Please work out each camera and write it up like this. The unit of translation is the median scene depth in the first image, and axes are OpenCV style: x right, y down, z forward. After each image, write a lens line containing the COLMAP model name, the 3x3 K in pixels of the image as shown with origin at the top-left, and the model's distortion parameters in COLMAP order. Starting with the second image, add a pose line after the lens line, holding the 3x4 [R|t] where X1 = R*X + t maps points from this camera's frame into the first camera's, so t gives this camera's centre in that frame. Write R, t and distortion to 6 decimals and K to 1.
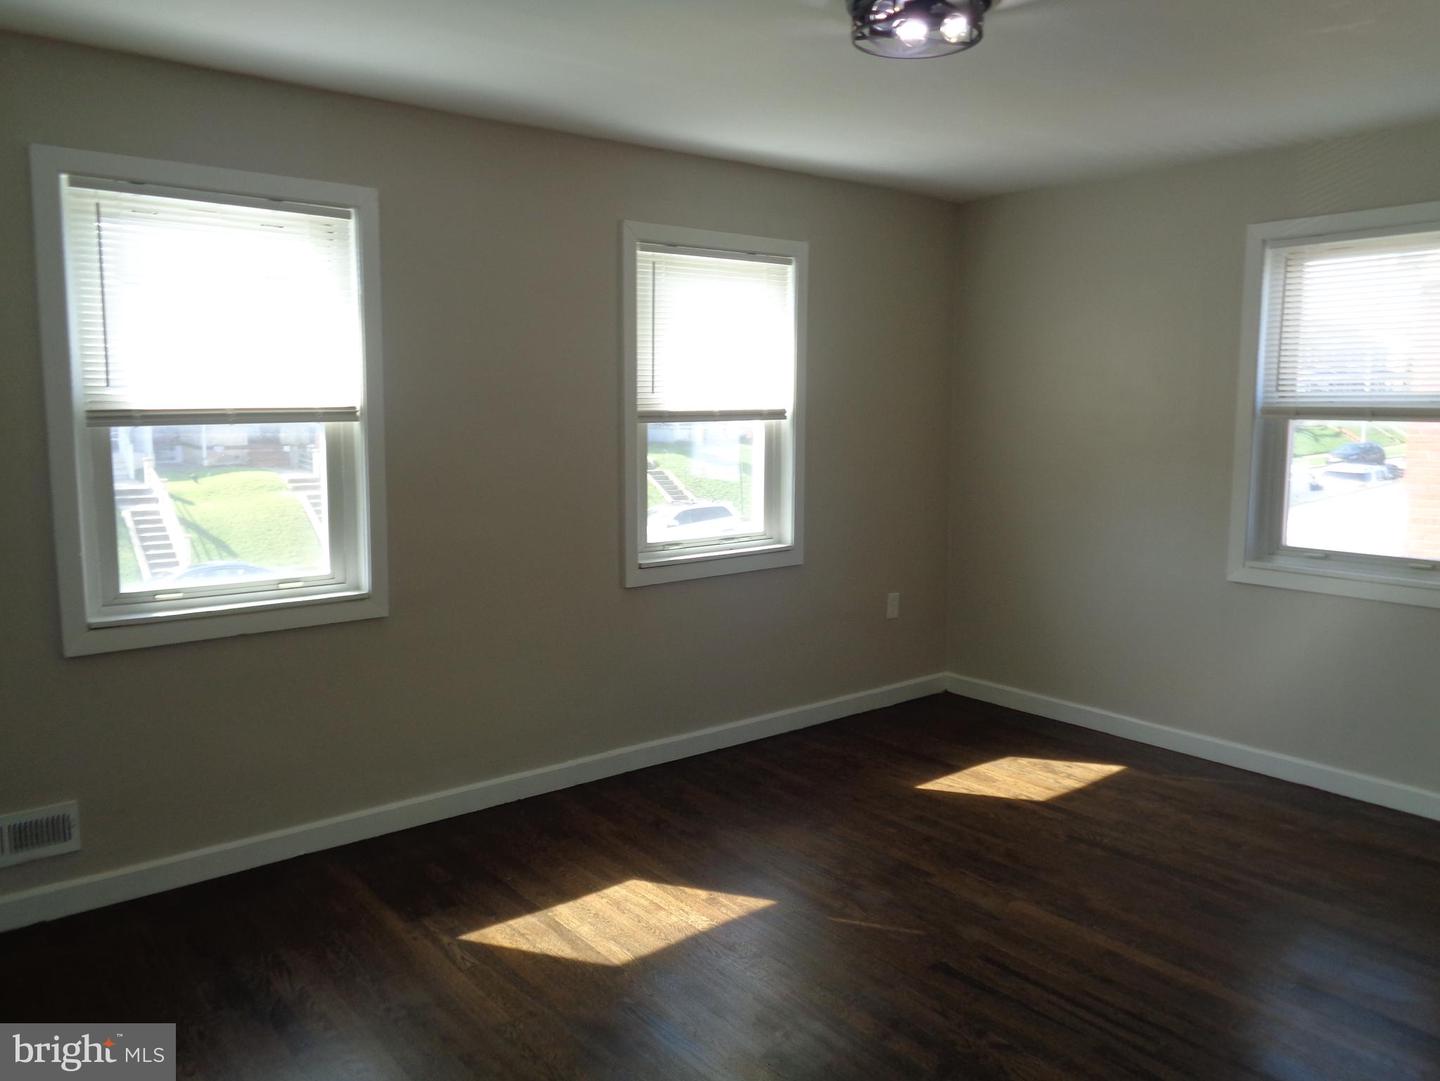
lens RADIAL K [[1092.9, 0, 700.2], [0, 1092.9, 525.8], [0, 0, 1]] dist [0.012642, 0.003339]
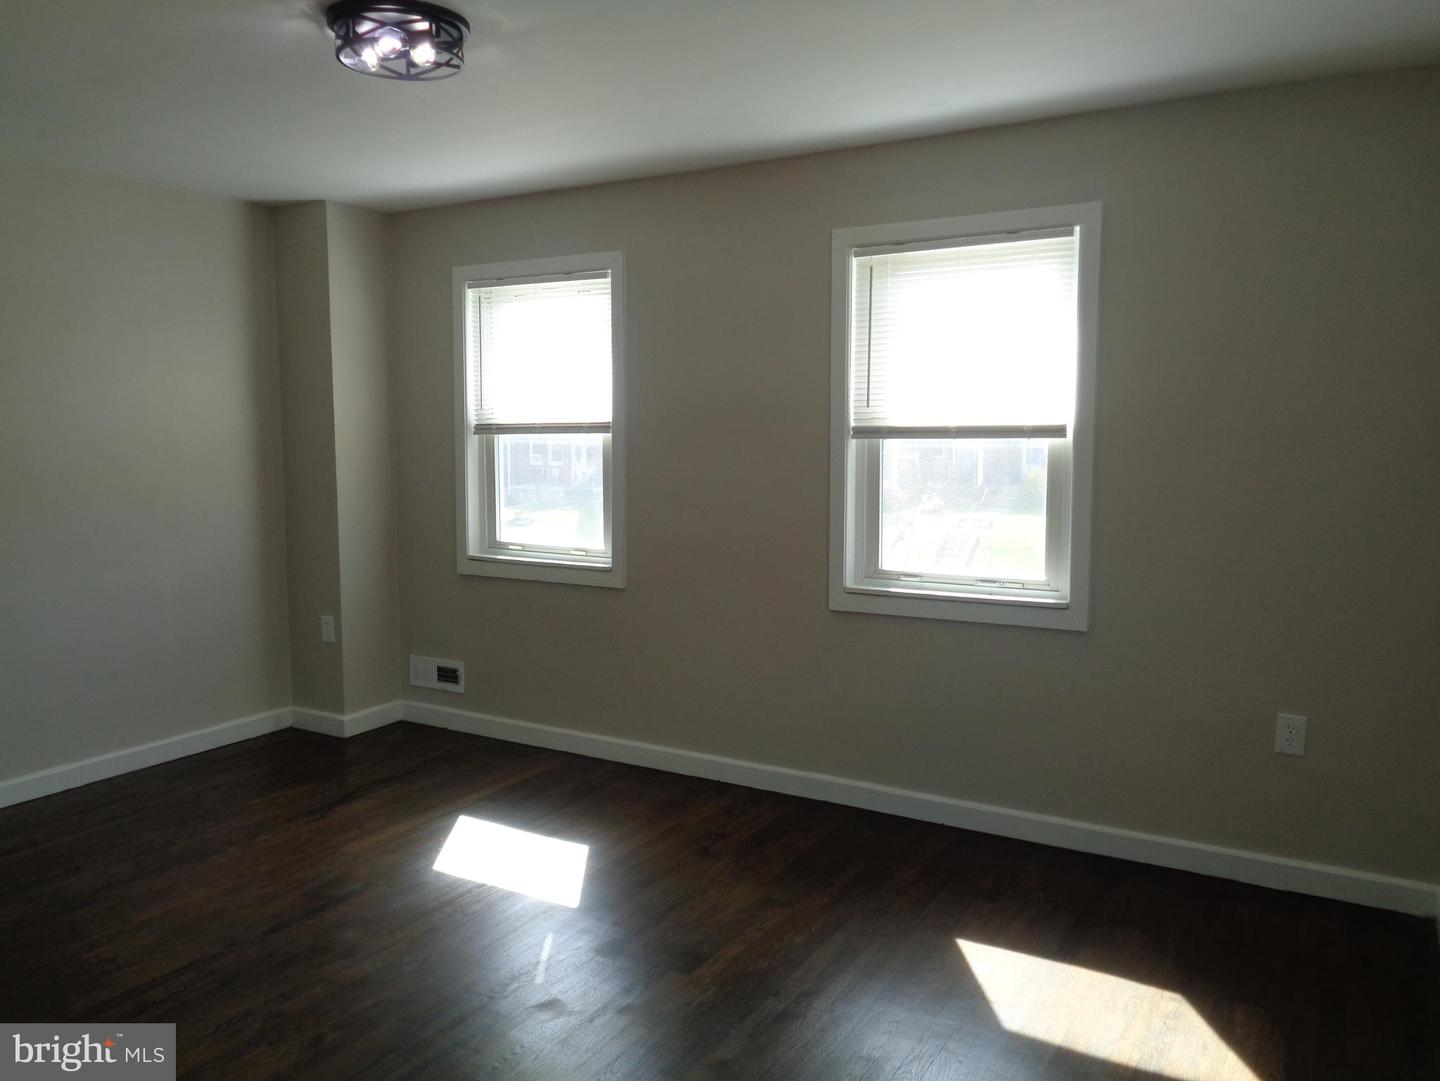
lens RADIAL K [[1092.9, 0, 743.7], [0, 1092.9, 531.8], [0, 0, 1]] dist [0.012642, 0.003339]
pose [[0.364770, 0.091351, -0.926606, 0.813487], [-0.103259, 0.993006, 0.057248, -0.060154], [0.925354, 0.074798, 0.371651, 0.581489]]
